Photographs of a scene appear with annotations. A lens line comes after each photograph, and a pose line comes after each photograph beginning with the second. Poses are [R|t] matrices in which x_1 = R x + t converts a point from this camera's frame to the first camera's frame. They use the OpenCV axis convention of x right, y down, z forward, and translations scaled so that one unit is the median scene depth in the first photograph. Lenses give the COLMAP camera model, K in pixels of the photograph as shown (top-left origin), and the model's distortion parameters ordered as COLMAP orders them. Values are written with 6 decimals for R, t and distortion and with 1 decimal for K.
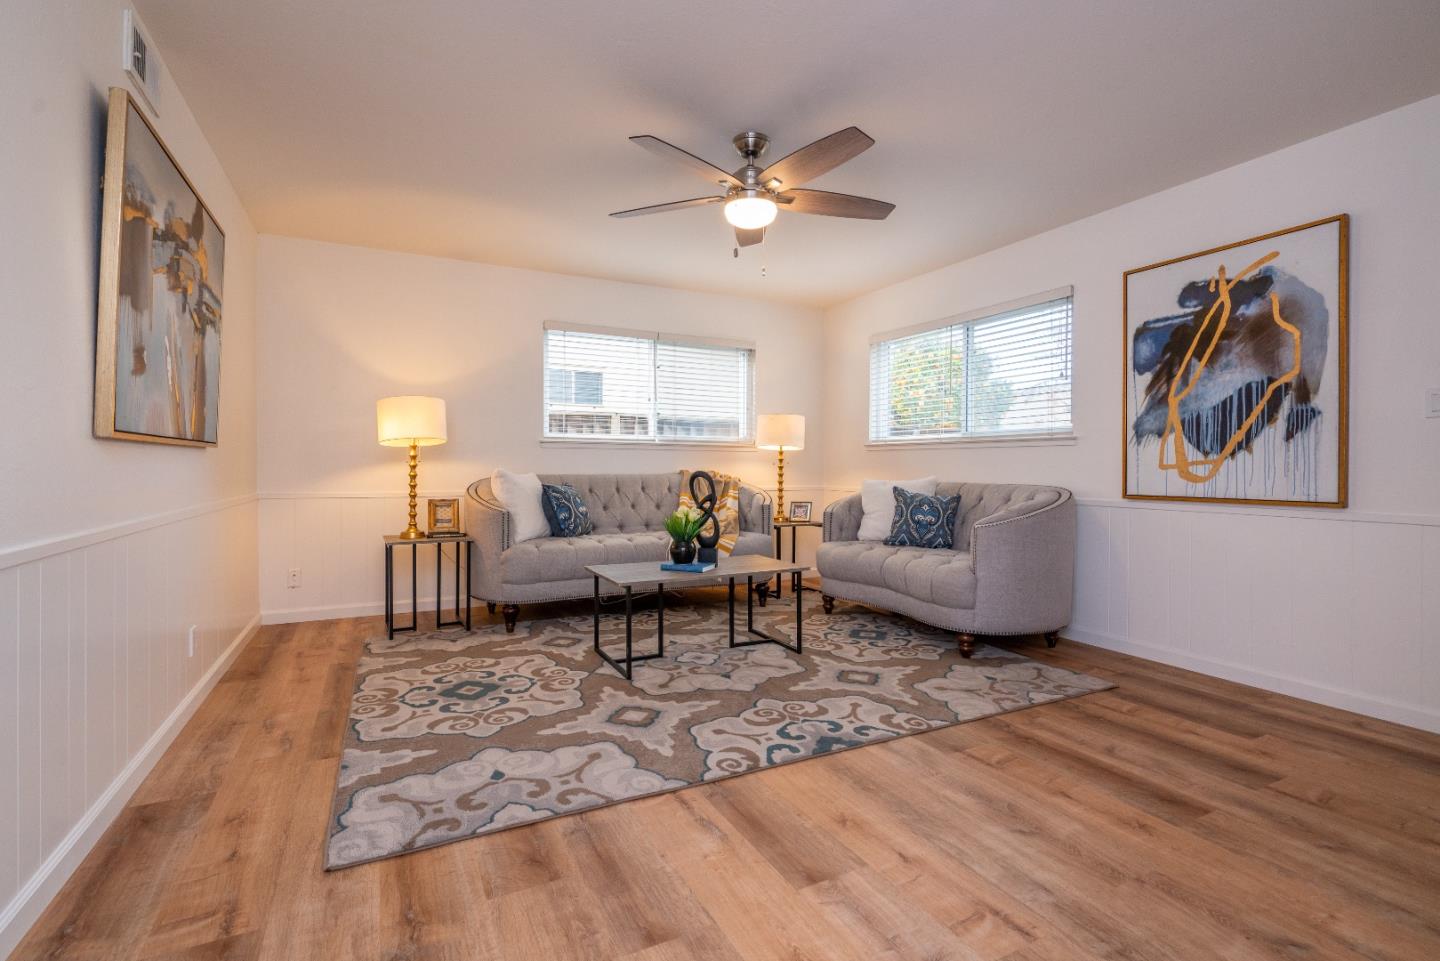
lens RADIAL K [[654.9, 0, 722.0], [0, 654.9, 469.0], [0, 0, 1]] dist [-0.008277, 0.001840]
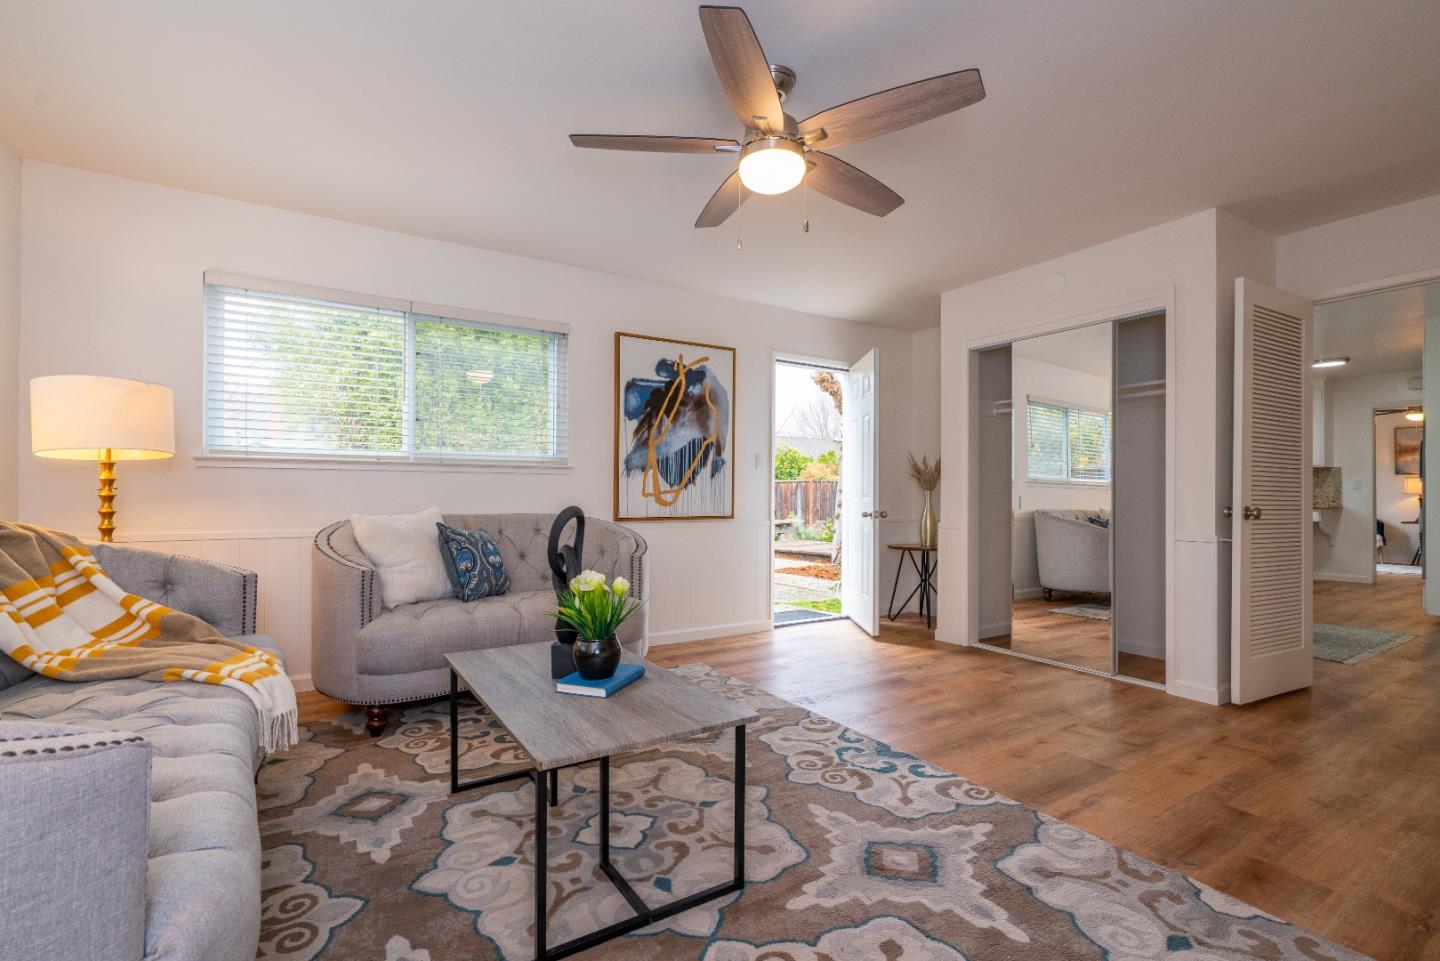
lens RADIAL K [[654.9, 0, 715.9], [0, 654.9, 488.5], [0, 0, 1]] dist [-0.008277, 0.001840]
pose [[-0.088071, 0.010214, 0.996062, -0.668068], [0.006346, 0.999933, -0.009693, -0.002526], [-0.996094, 0.005468, -0.088130, 1.046792]]
